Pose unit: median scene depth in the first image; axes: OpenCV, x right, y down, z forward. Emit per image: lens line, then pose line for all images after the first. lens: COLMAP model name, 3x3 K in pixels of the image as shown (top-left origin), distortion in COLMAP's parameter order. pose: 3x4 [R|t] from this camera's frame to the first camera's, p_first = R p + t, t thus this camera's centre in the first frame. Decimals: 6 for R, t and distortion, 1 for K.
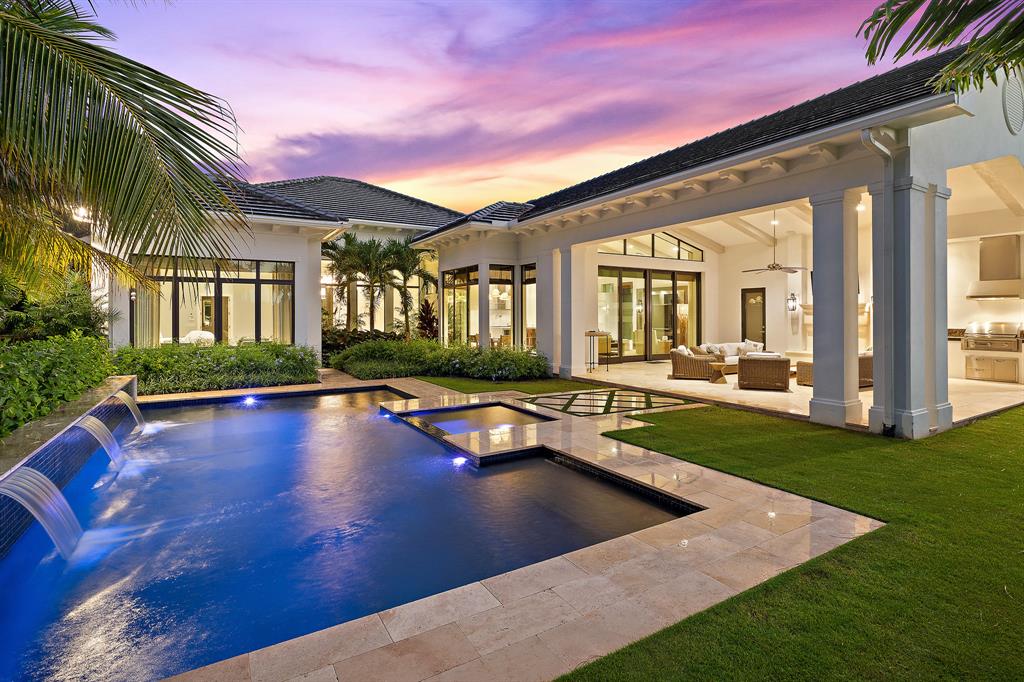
lens RADIAL K [[490.5, 0, 515.4], [0, 490.5, 316.4], [0, 0, 1]] dist [-0.003435, -0.000451]
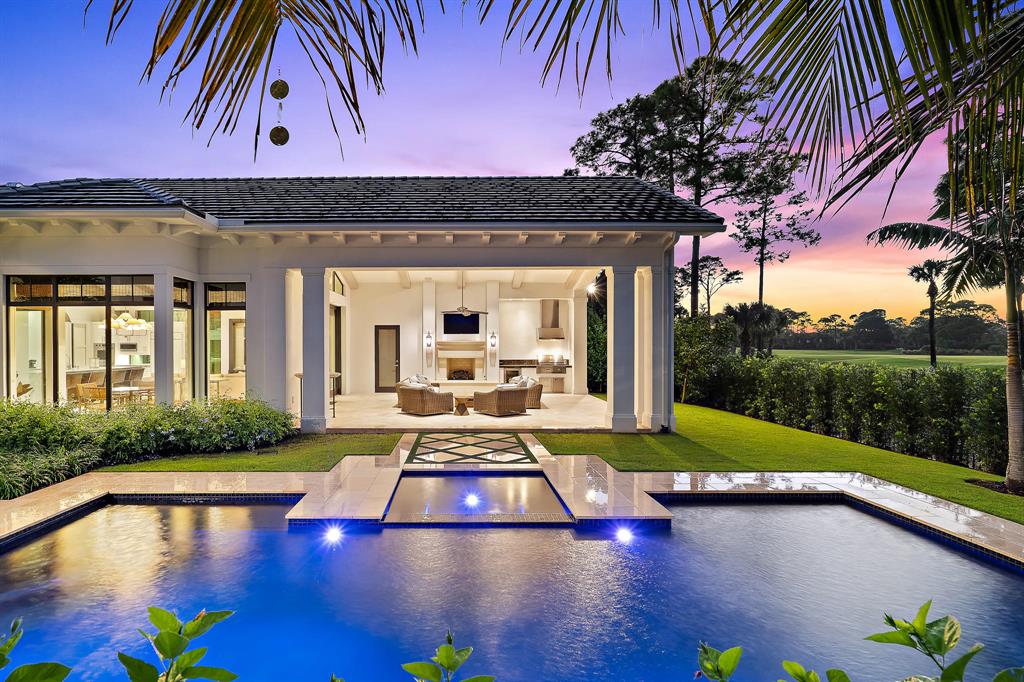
lens RADIAL K [[507.7, 0, 457.1], [0, 507.7, 342.4], [0, 0, 1]] dist [0.000506, 0.000507]
pose [[0.521937, 0.004538, 0.852972, -0.432652], [0.001956, 0.999977, -0.006517, -0.013984], [-0.852982, 0.005070, 0.521916, 0.324211]]
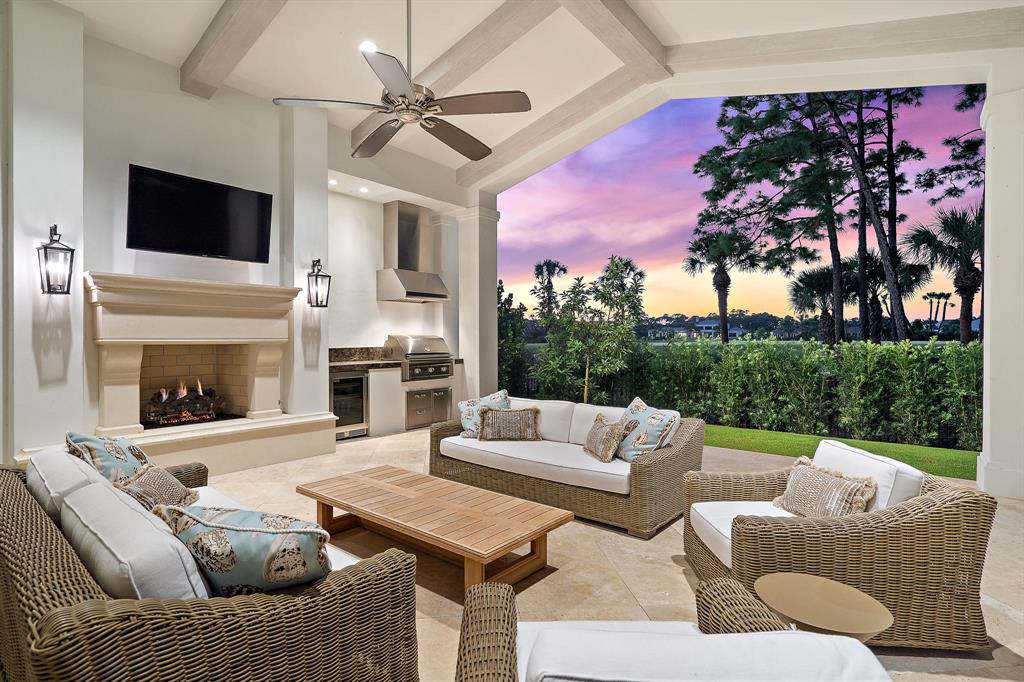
lens RADIAL K [[518.8, 0, 517.1], [0, 518.8, 334.4], [0, 0, 1]] dist [0.000231, 0.000008]
pose [[-0.356499, 0.006733, 0.934271, 0.228176], [0.003239, 0.999977, -0.005970, 0.012158], [-0.934290, 0.000898, -0.356513, 0.888683]]
